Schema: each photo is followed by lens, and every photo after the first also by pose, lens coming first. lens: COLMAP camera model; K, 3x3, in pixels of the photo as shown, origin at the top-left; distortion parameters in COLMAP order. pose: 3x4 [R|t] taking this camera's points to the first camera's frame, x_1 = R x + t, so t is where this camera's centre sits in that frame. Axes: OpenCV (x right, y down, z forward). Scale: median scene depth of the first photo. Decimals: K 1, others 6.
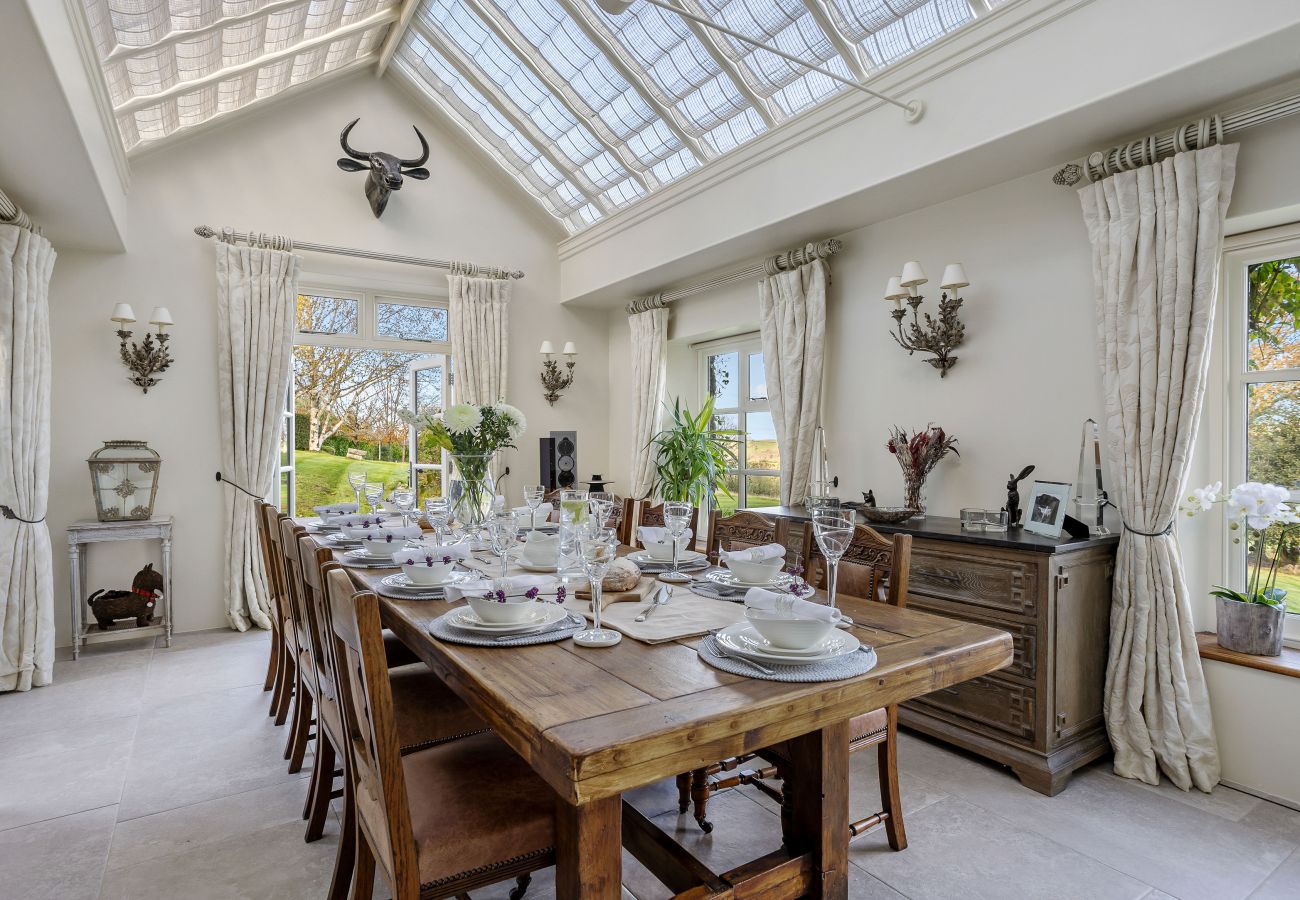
lens RADIAL K [[699.9, 0, 645.6], [0, 699.9, 447.6], [0, 0, 1]] dist [-0.032201, 0.010545]
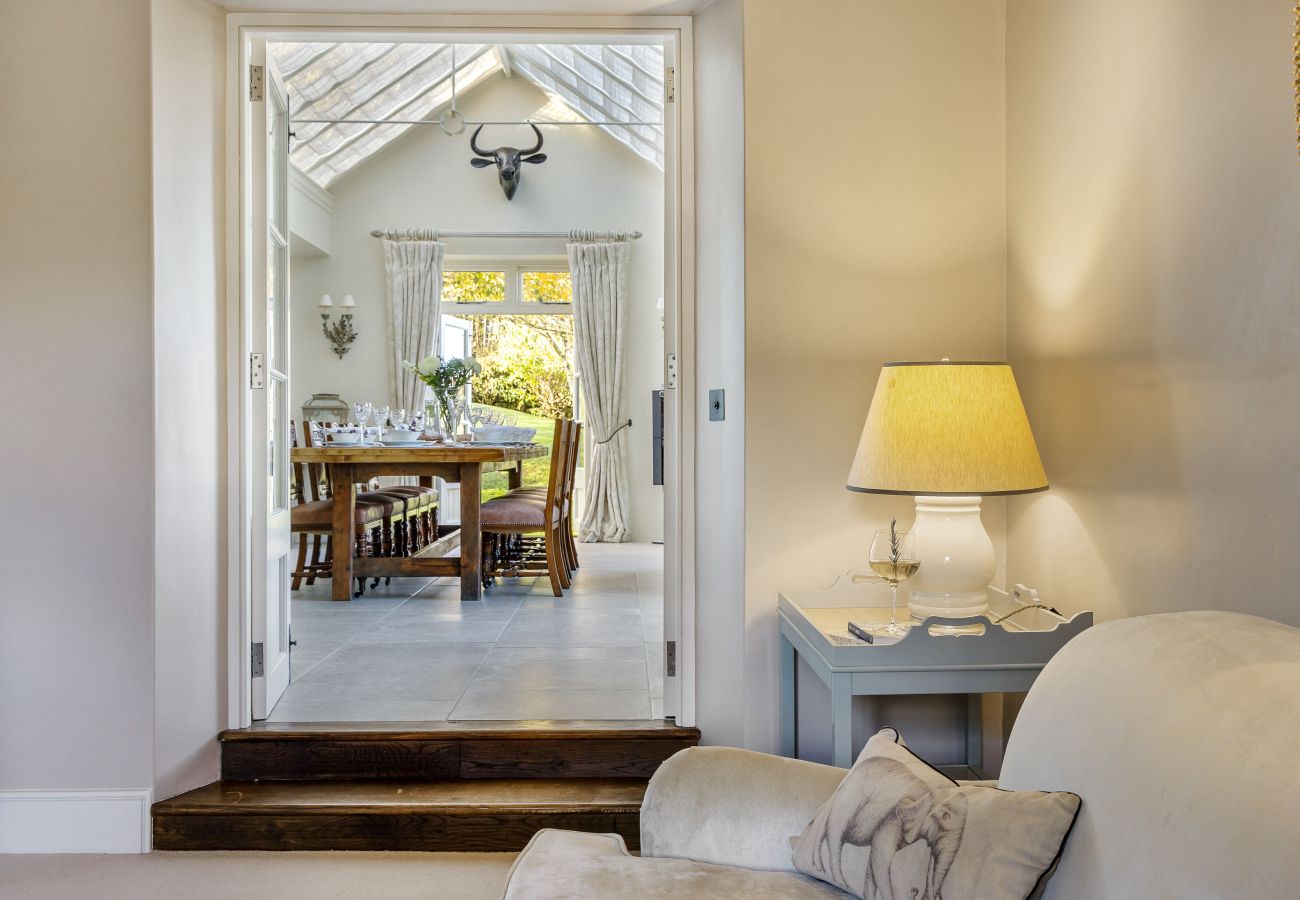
lens RADIAL K [[1284.9, 0, 648.3], [0, 1284.9, 429.6], [0, 0, 1]] dist [0.037971, 0.000000]
pose [[0.848390, -0.006529, -0.529331, 1.069619], [-0.002477, 0.999864, -0.016301, 0.094463], [0.529365, 0.015141, 0.848259, -0.779199]]
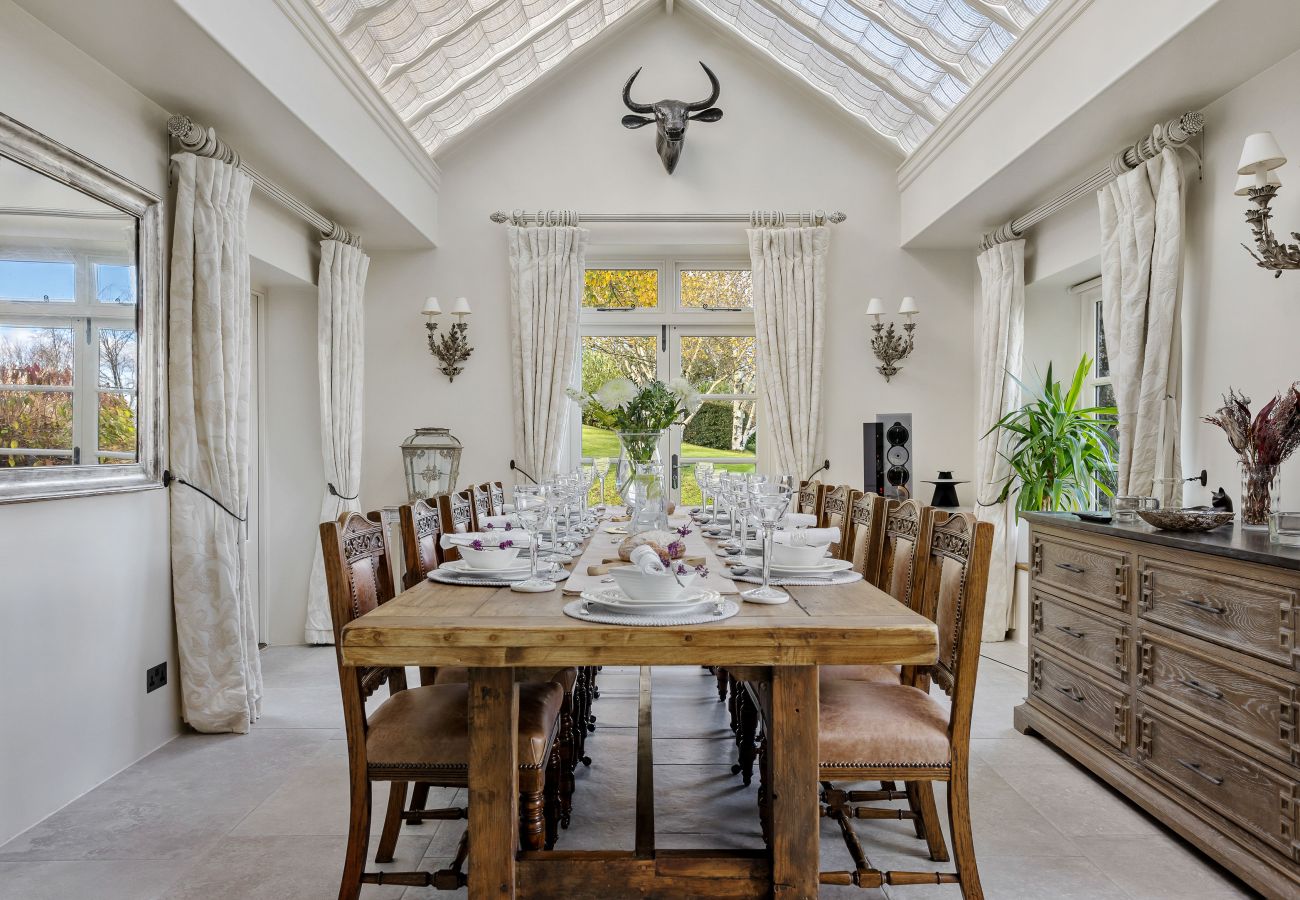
lens RADIAL K [[973.3, 0, 646.7], [0, 973.3, 448.4], [0, 0, 1]] dist [0.006376, 0.004511]
pose [[0.837866, 0.000949, -0.545876, 0.300184], [-0.001848, 0.999998, -0.001099, 0.020221], [0.545874, 0.001930, 0.837865, -0.055195]]
